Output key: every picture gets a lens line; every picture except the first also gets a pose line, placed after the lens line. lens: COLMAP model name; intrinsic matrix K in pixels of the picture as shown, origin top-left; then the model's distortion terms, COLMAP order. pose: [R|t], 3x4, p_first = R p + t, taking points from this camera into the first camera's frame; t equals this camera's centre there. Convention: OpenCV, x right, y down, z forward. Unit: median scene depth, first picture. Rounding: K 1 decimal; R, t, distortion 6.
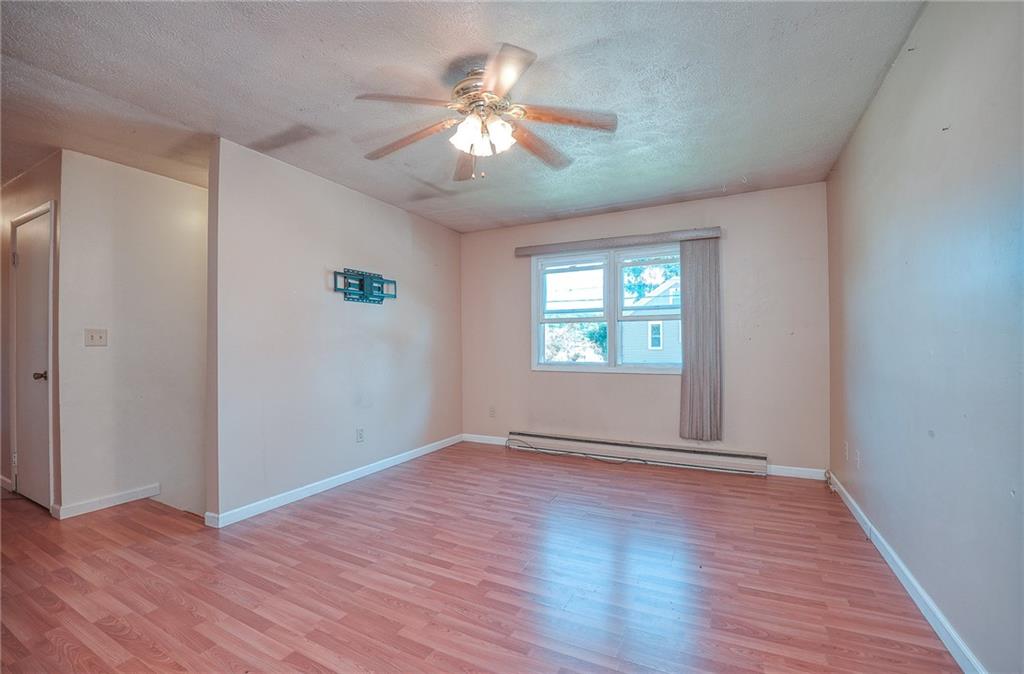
lens RADIAL K [[518.8, 0, 515.1], [0, 518.8, 332.6], [0, 0, 1]] dist [-0.002516, -0.000784]
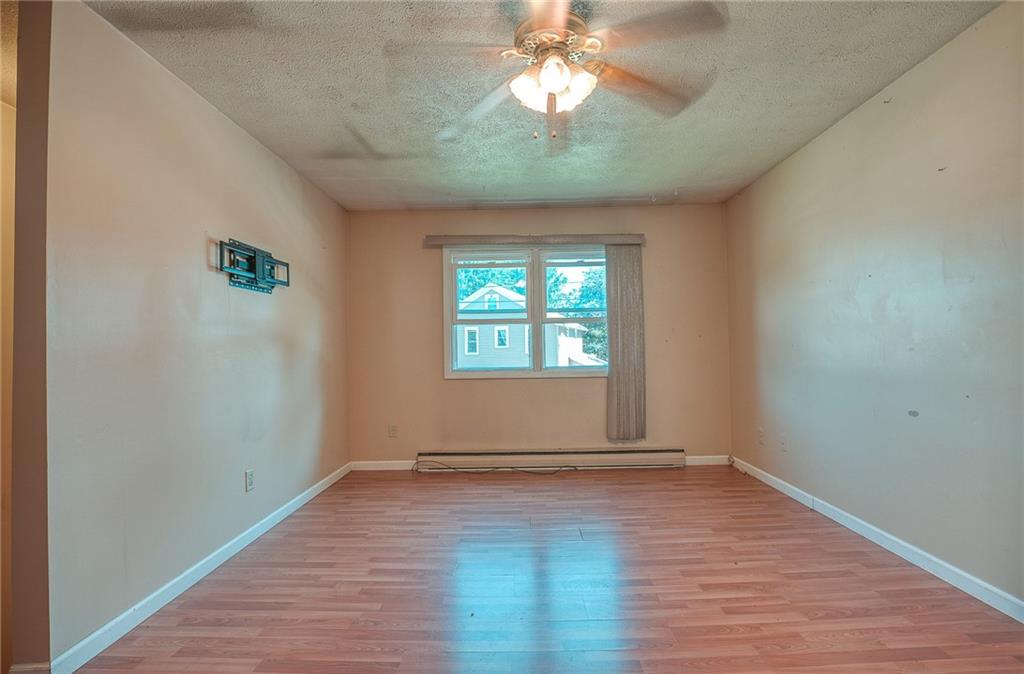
lens RADIAL K [[518.8, 0, 515.1], [0, 518.8, 332.6], [0, 0, 1]] dist [-0.002516, -0.000784]
pose [[0.859987, 0.007355, 0.510263, -0.345865], [0.000219, 0.999891, -0.014782, 0.009777], [-0.510316, 0.012824, 0.859891, 0.220714]]
